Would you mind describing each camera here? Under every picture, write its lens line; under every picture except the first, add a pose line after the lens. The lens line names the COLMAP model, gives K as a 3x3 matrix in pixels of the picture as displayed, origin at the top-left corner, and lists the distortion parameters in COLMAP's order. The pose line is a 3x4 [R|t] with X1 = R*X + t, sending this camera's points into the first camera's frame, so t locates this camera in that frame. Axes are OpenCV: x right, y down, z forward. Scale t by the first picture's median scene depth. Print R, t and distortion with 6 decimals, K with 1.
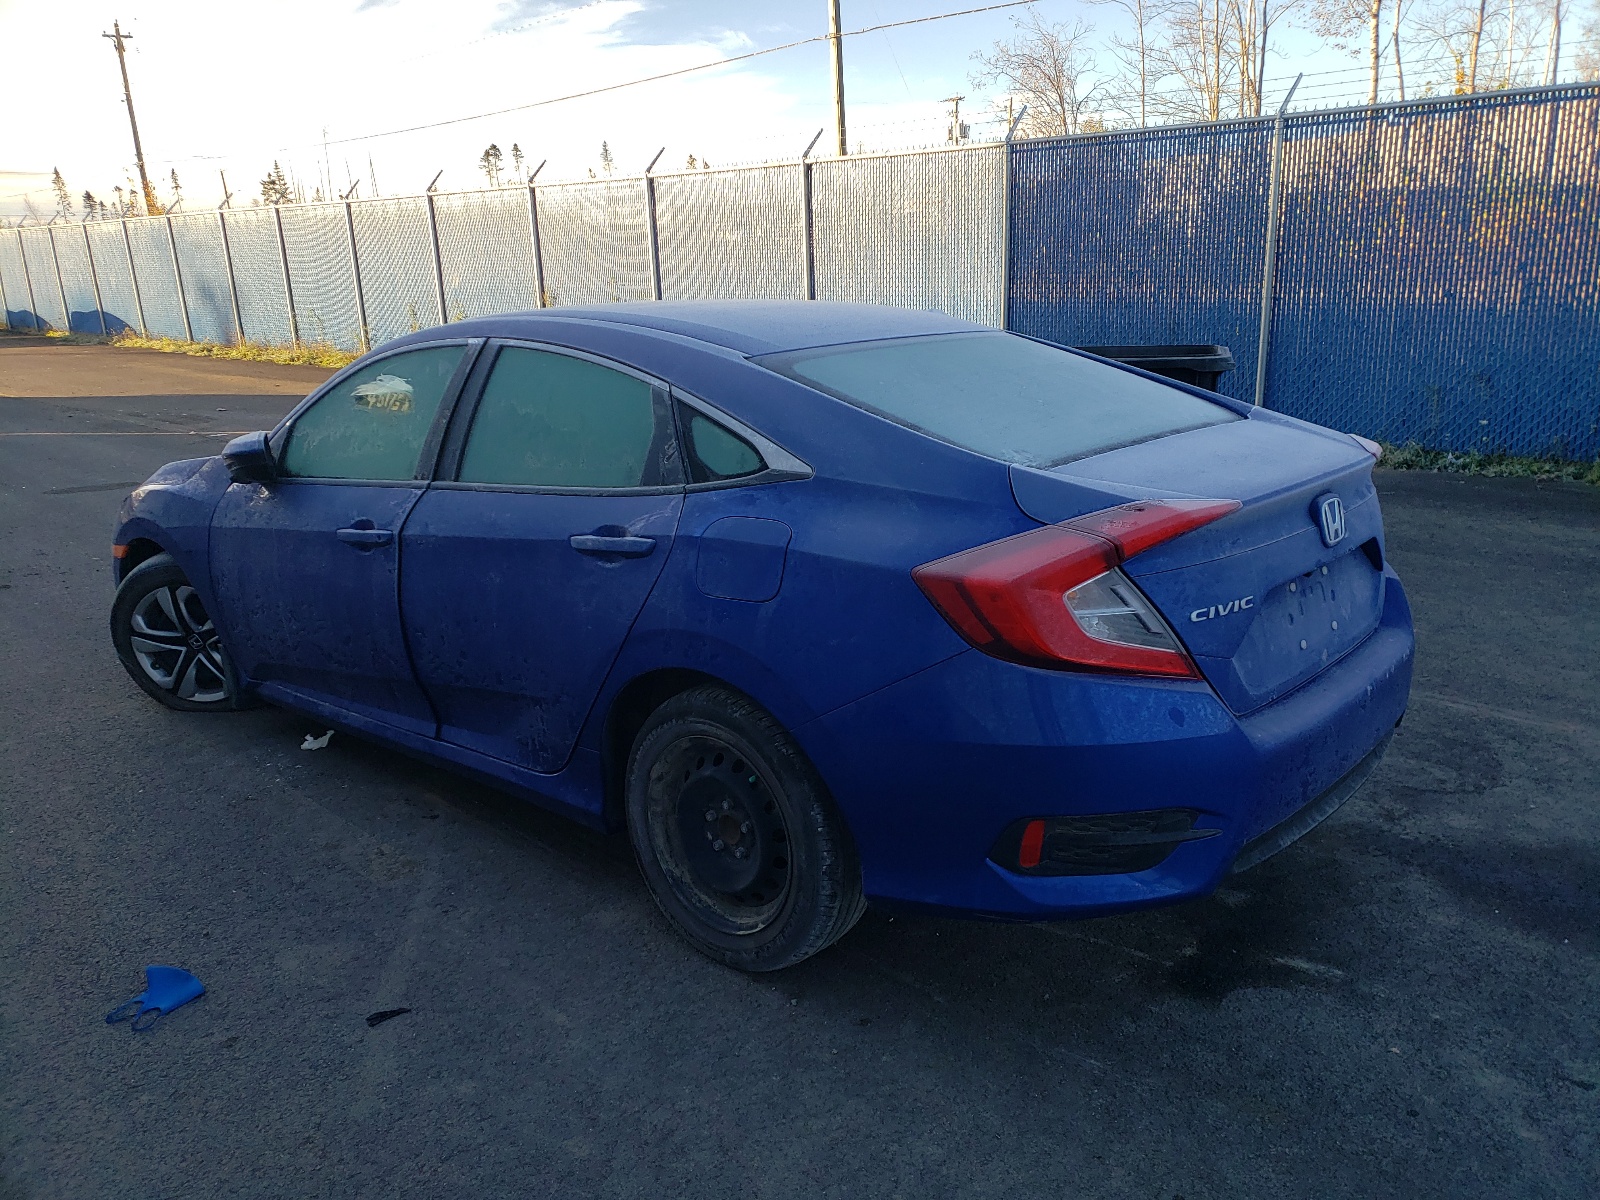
lens RADIAL K [[1284.8, 0, 800.0], [0, 1284.8, 600.0], [0, 0, 1]] dist [0.131542, -0.148680]
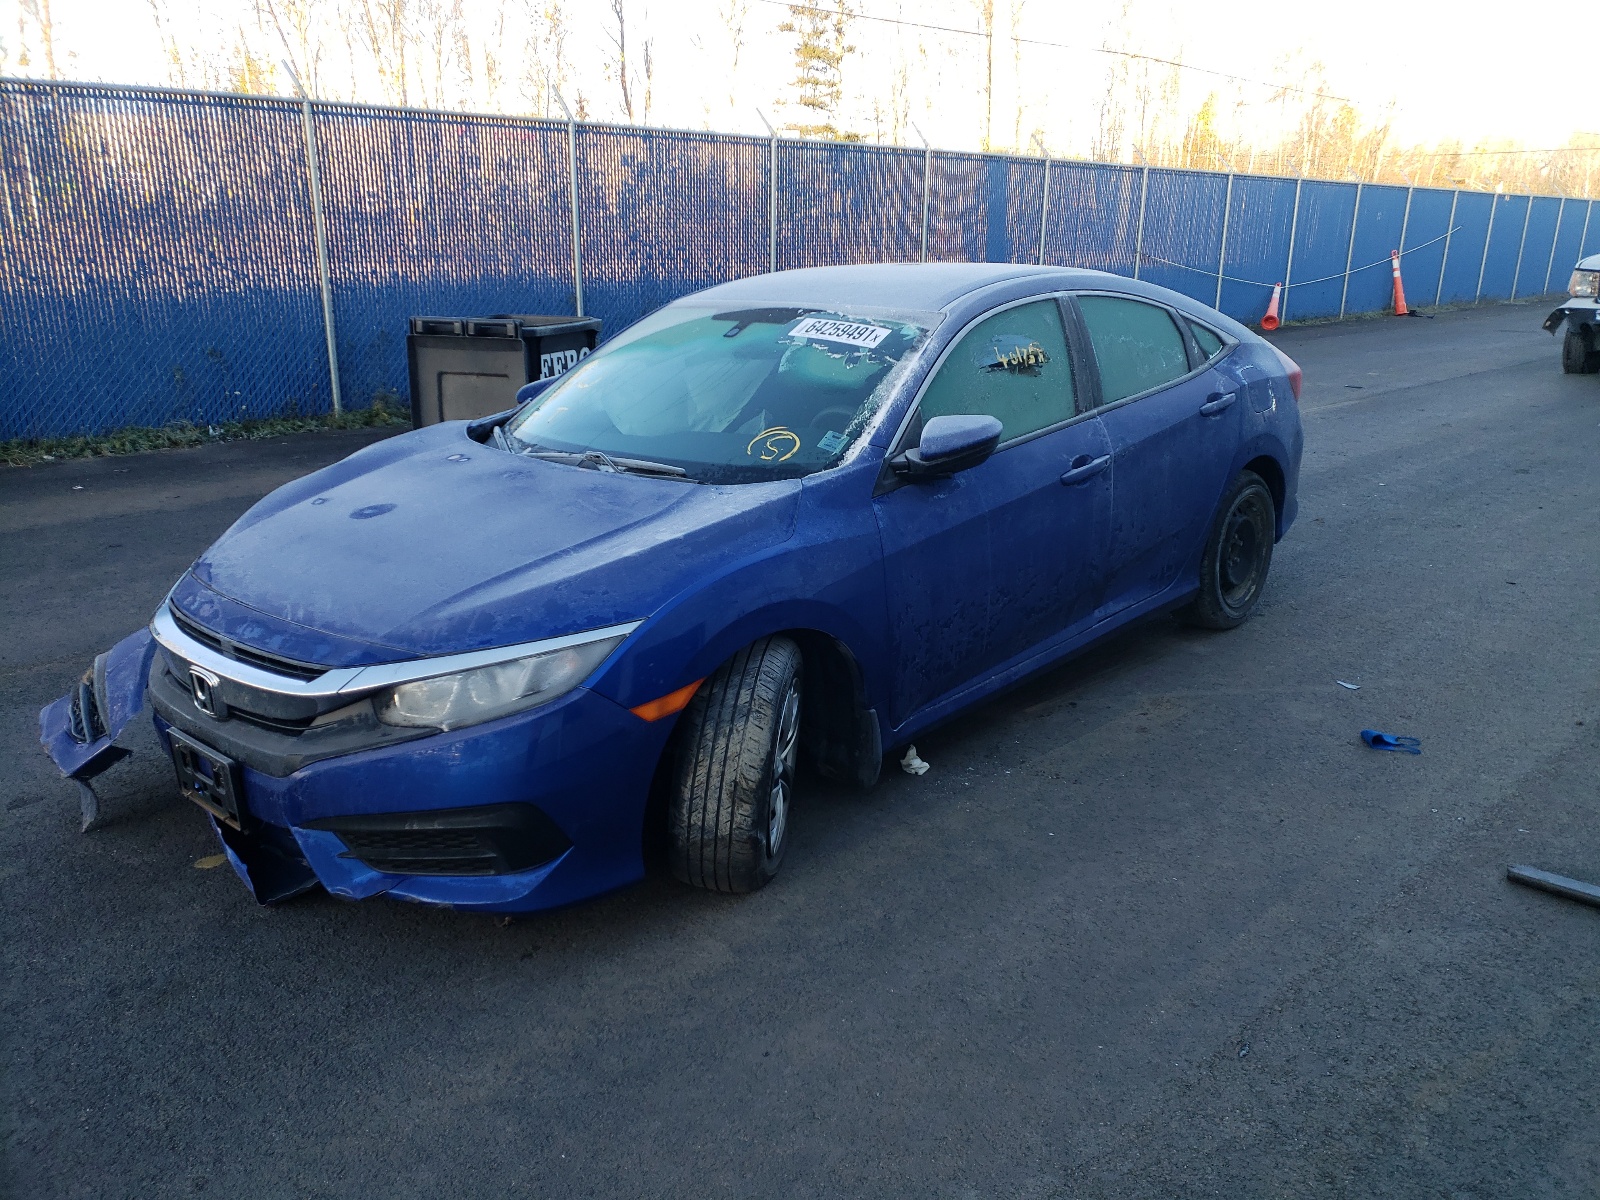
lens RADIAL K [[1284.8, 0, 800.0], [0, 1284.8, 600.0], [0, 0, 1]] dist [0.131542, -0.148680]
pose [[-0.021217, -0.254685, 0.966791, -1.433472], [0.248981, 0.935196, 0.251826, -0.286689], [-0.968276, 0.246056, 0.043570, 1.208009]]
